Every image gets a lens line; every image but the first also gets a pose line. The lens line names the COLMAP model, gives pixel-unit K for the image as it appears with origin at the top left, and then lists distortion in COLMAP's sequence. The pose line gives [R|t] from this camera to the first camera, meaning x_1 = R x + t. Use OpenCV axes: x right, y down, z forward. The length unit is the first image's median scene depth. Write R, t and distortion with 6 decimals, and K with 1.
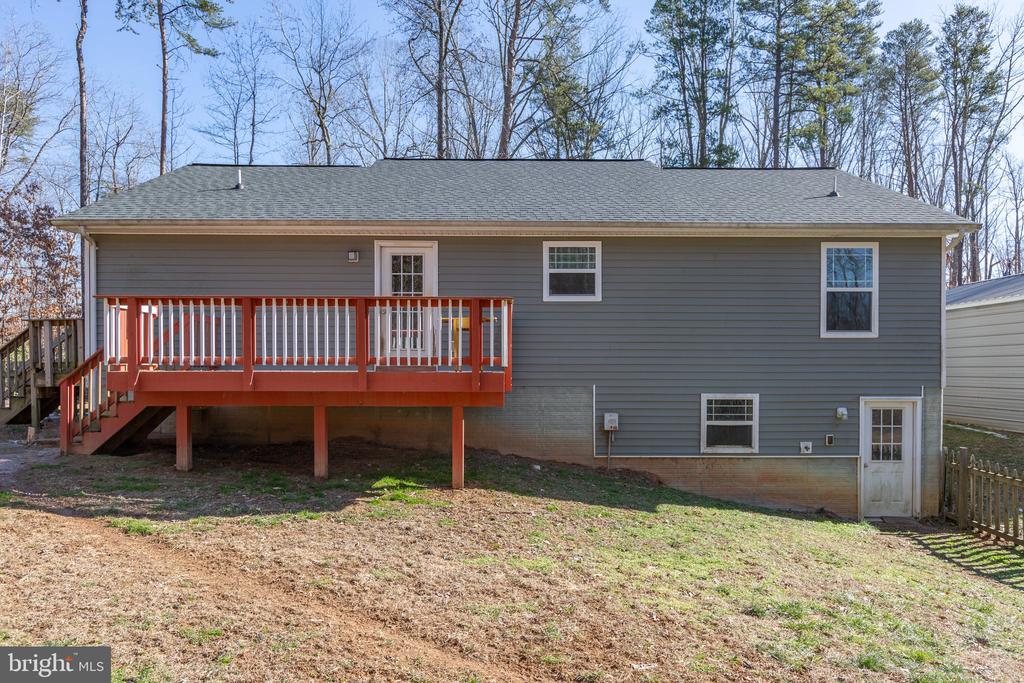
lens RADIAL K [[688.0, 0, 489.3], [0, 688.0, 396.7], [0, 0, 1]] dist [0.006774, -0.003434]
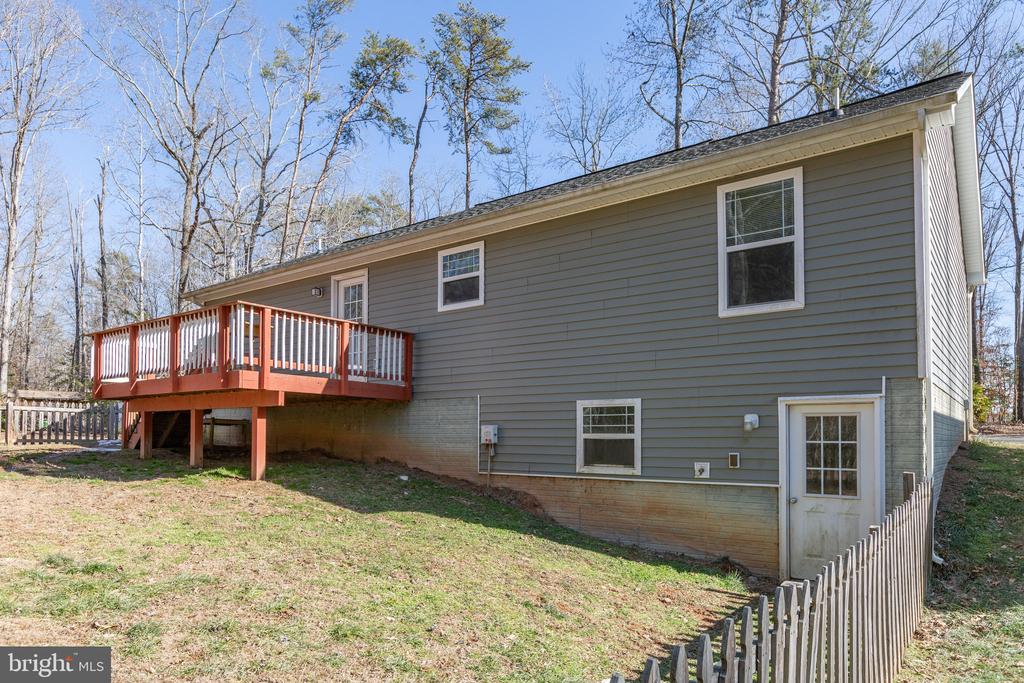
lens RADIAL K [[668.8, 0, 510.6], [0, 668.8, 434.0], [0, 0, 1]] dist [0.005235, 0.000022]
pose [[0.782896, -0.003506, -0.622142, 0.742970], [-0.027548, 0.998808, -0.040295, 0.069938], [0.621542, 0.048686, 0.781866, 0.322177]]
